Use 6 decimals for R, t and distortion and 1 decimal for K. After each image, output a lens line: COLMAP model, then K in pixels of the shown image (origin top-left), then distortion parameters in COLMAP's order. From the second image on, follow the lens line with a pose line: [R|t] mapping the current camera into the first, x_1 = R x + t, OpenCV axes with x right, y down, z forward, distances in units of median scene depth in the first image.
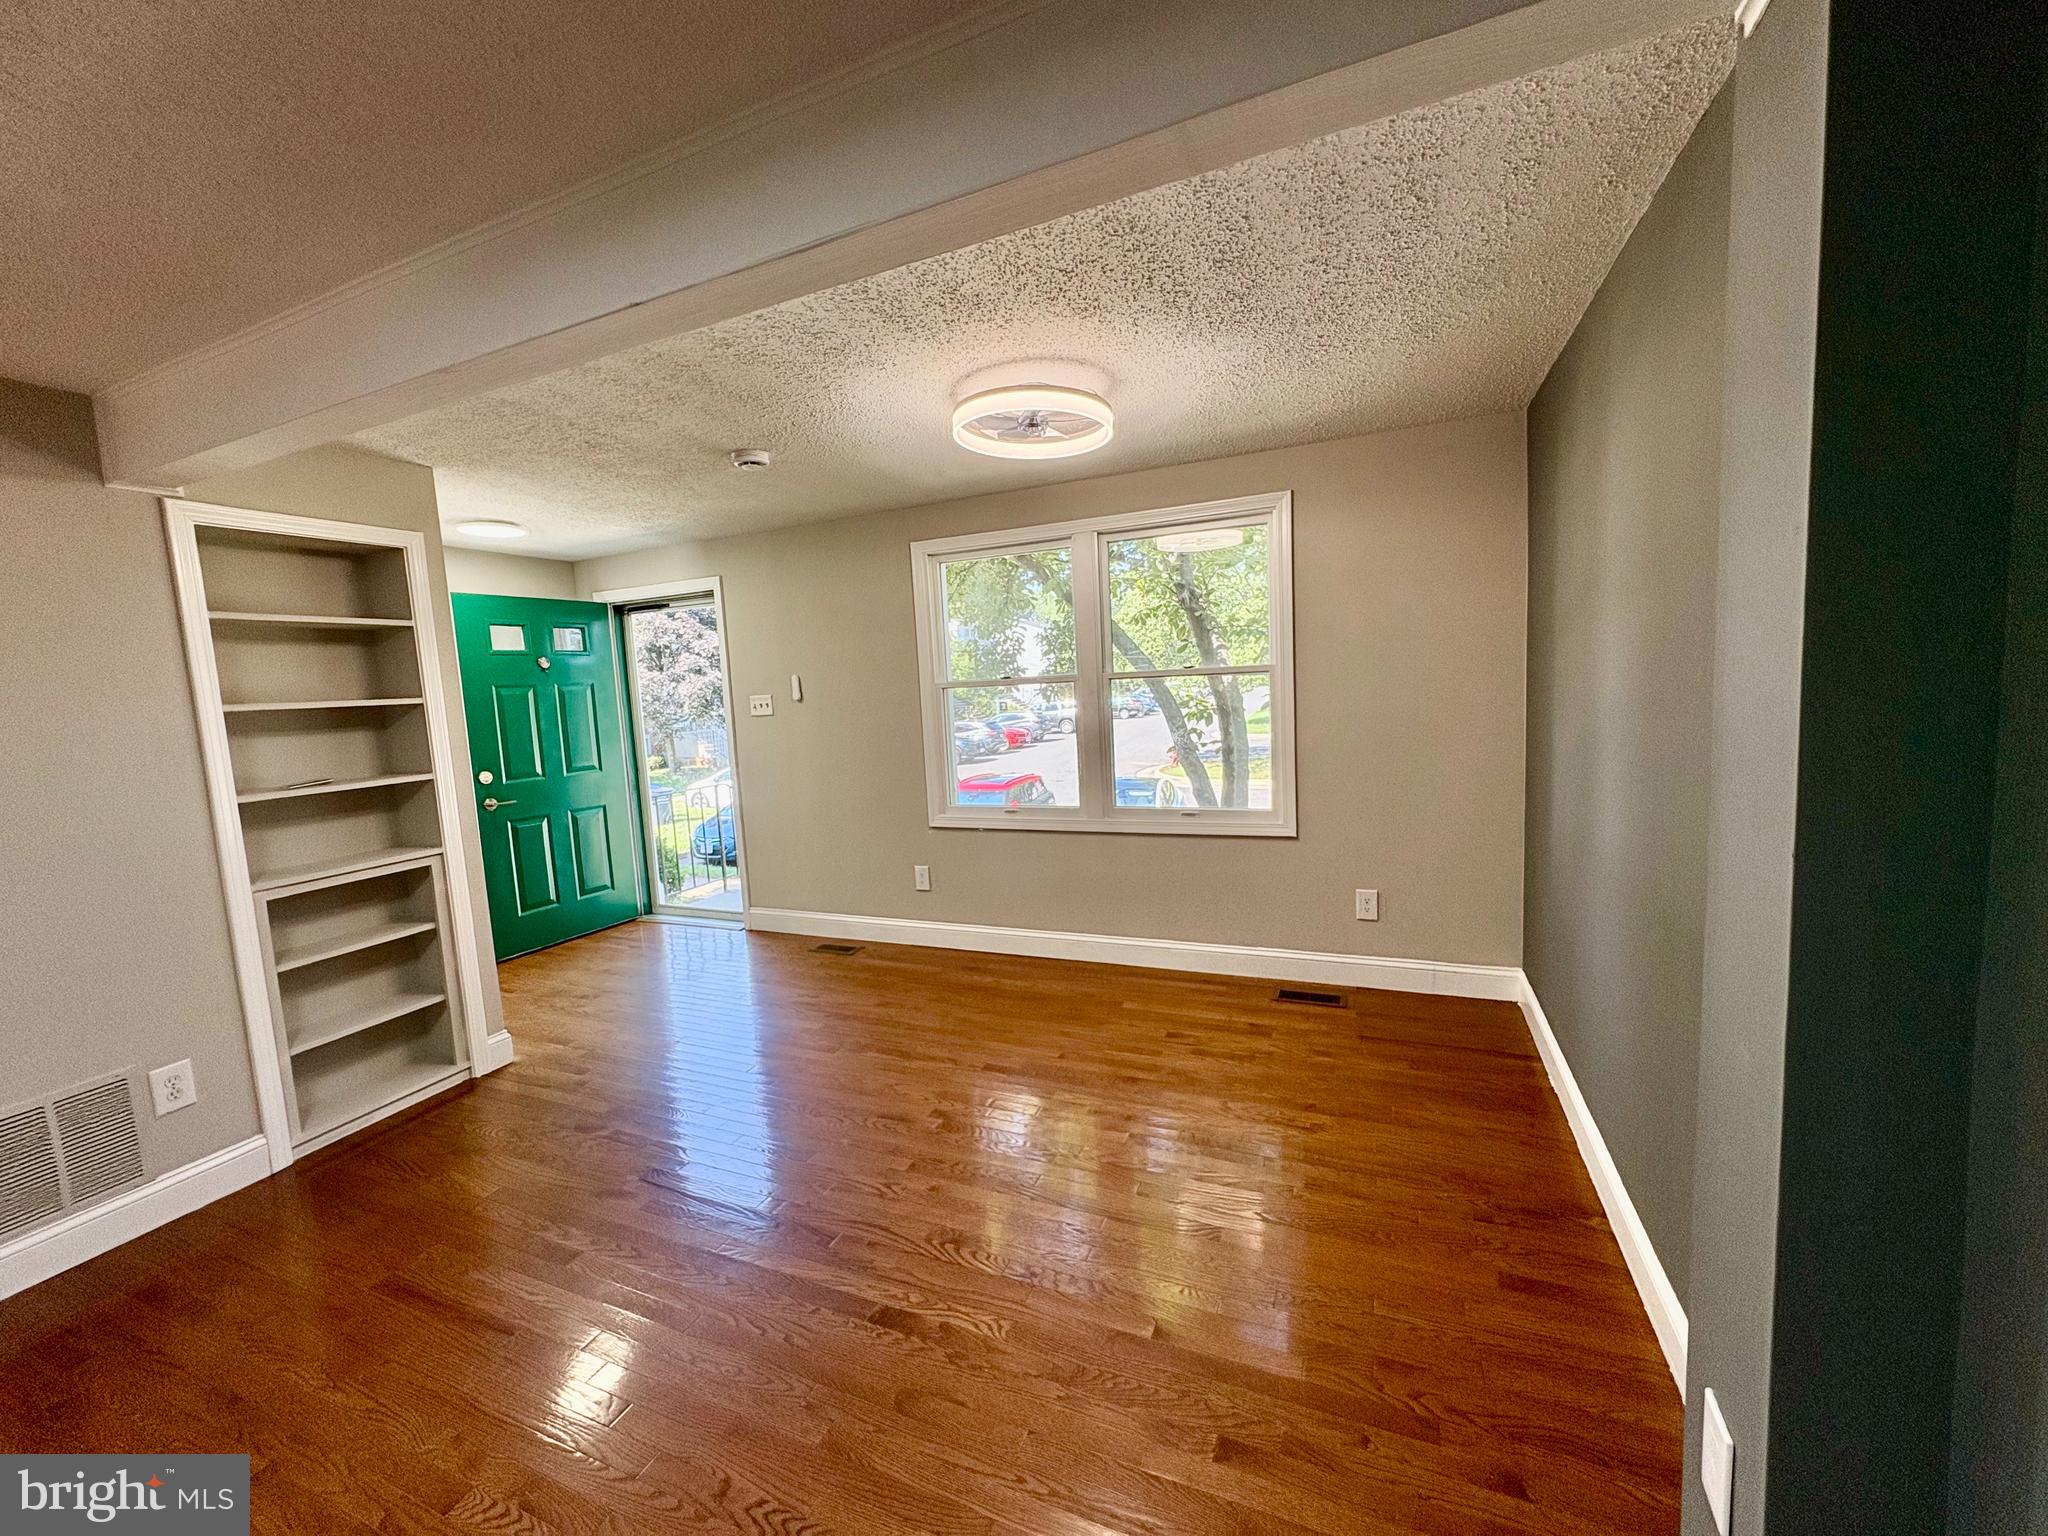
lens RADIAL K [[816.2, 0, 1018.6], [0, 816.2, 770.4], [0, 0, 1]] dist [-0.001593, 0.000463]
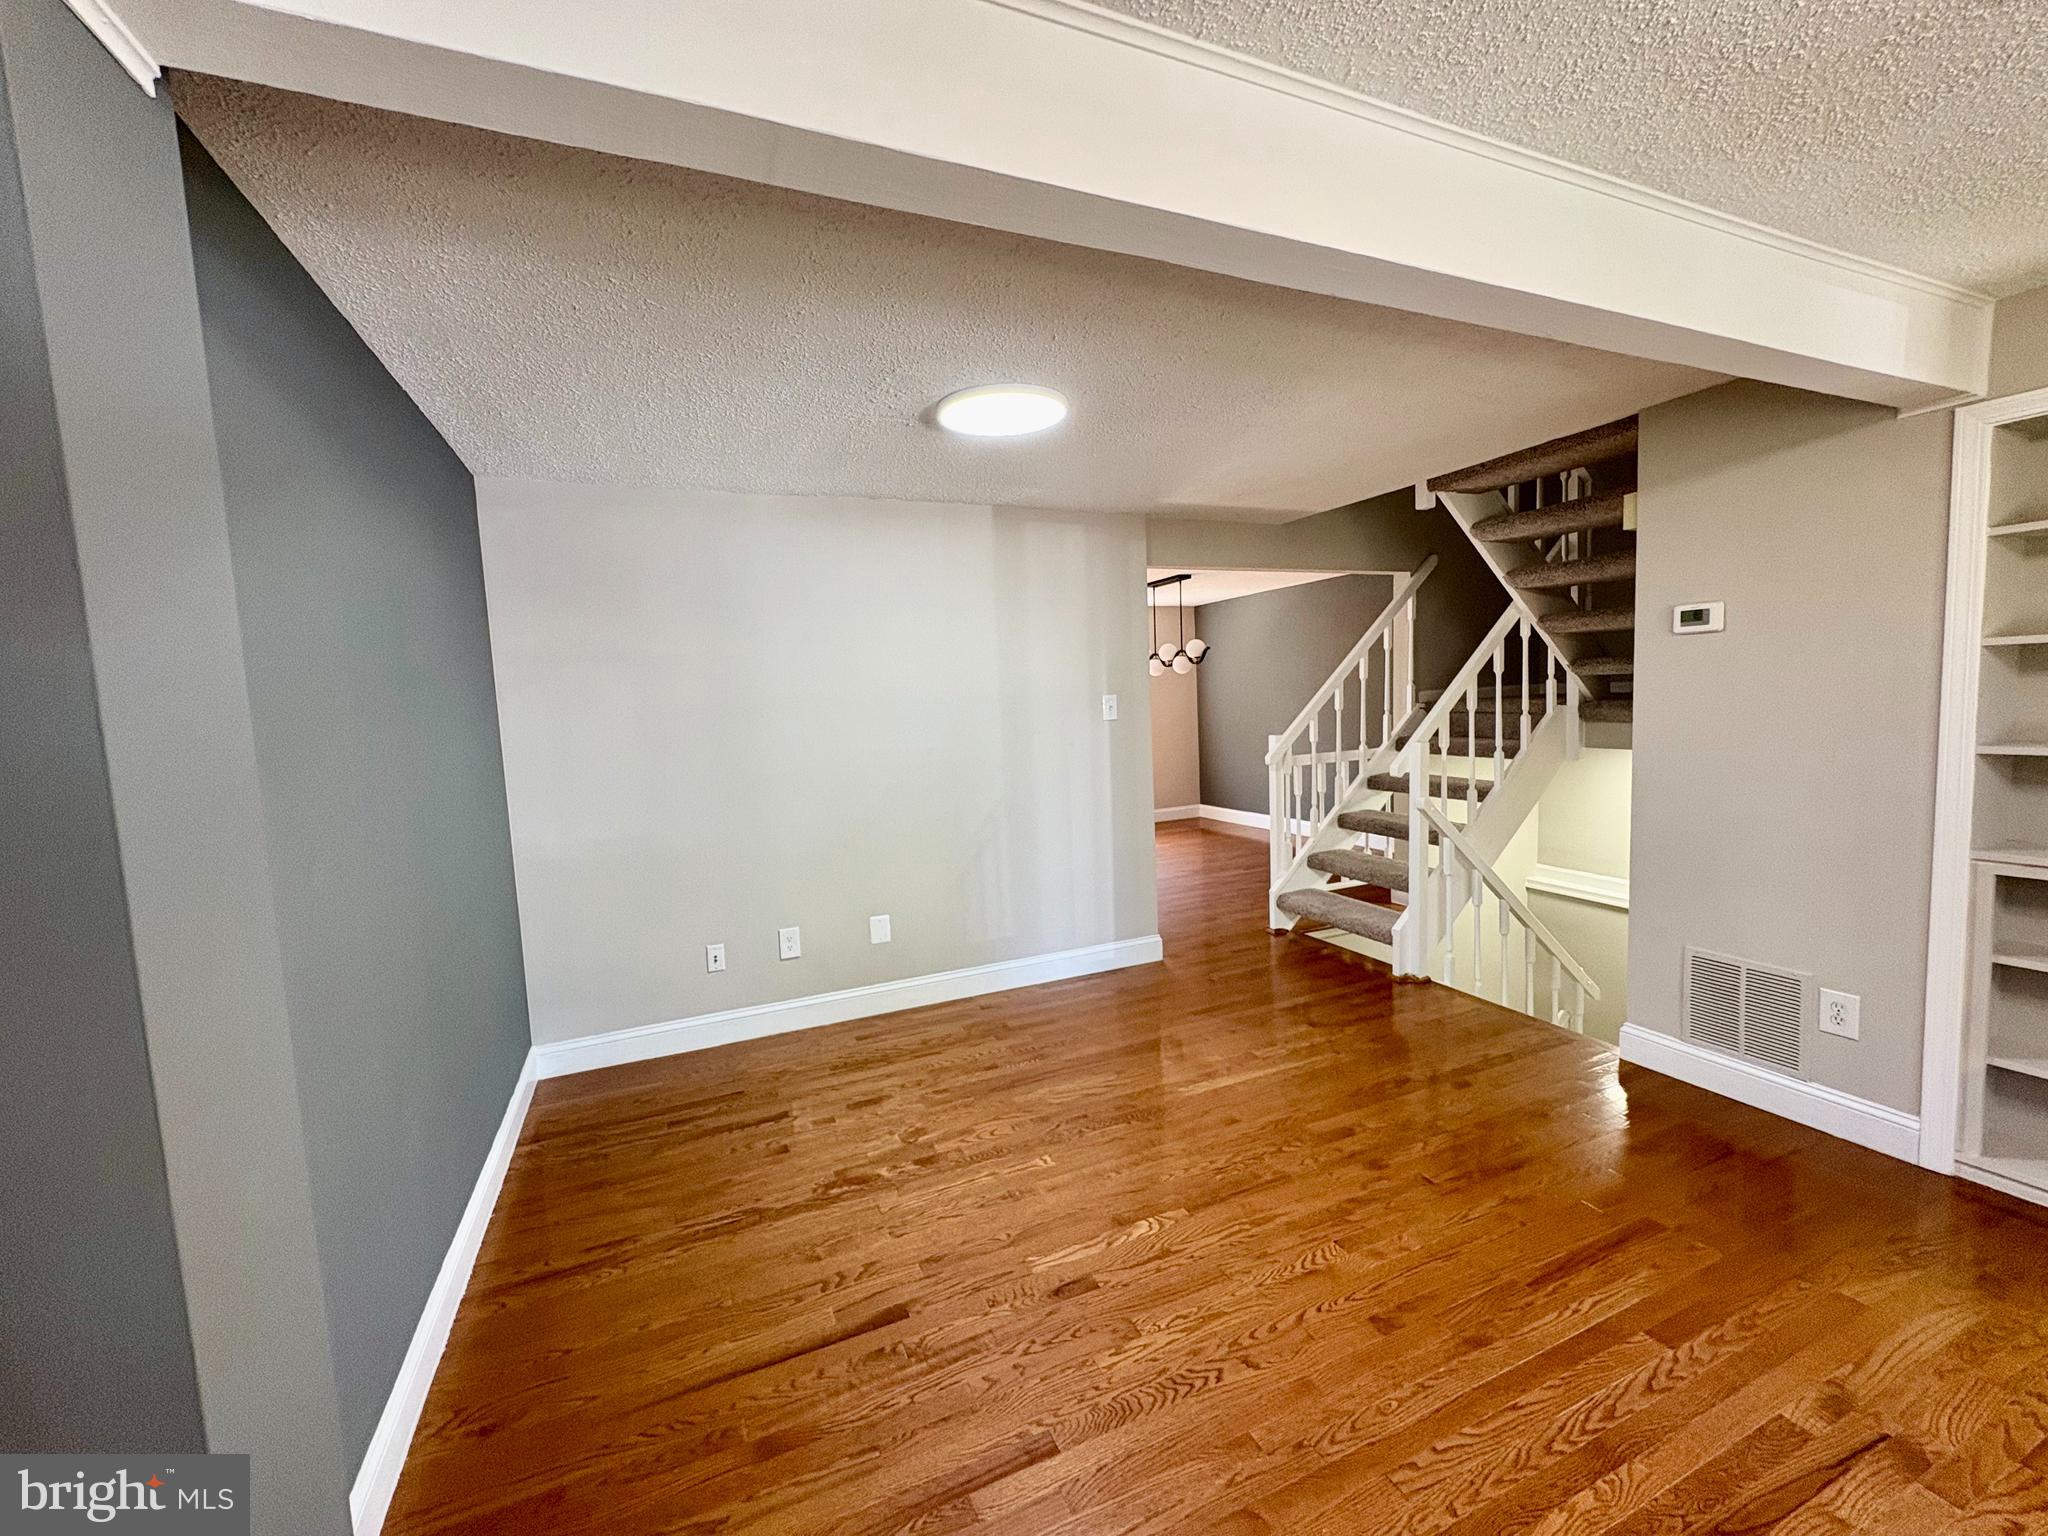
lens RADIAL K [[816.2, 0, 1022.7], [0, 816.2, 765.3], [0, 0, 1]] dist [-0.001593, 0.000463]
pose [[-0.679778, 0.145019, -0.718937, 0.367356], [0.003952, 0.980967, 0.194137, -0.125134], [0.733407, 0.129129, -0.667413, 0.899512]]
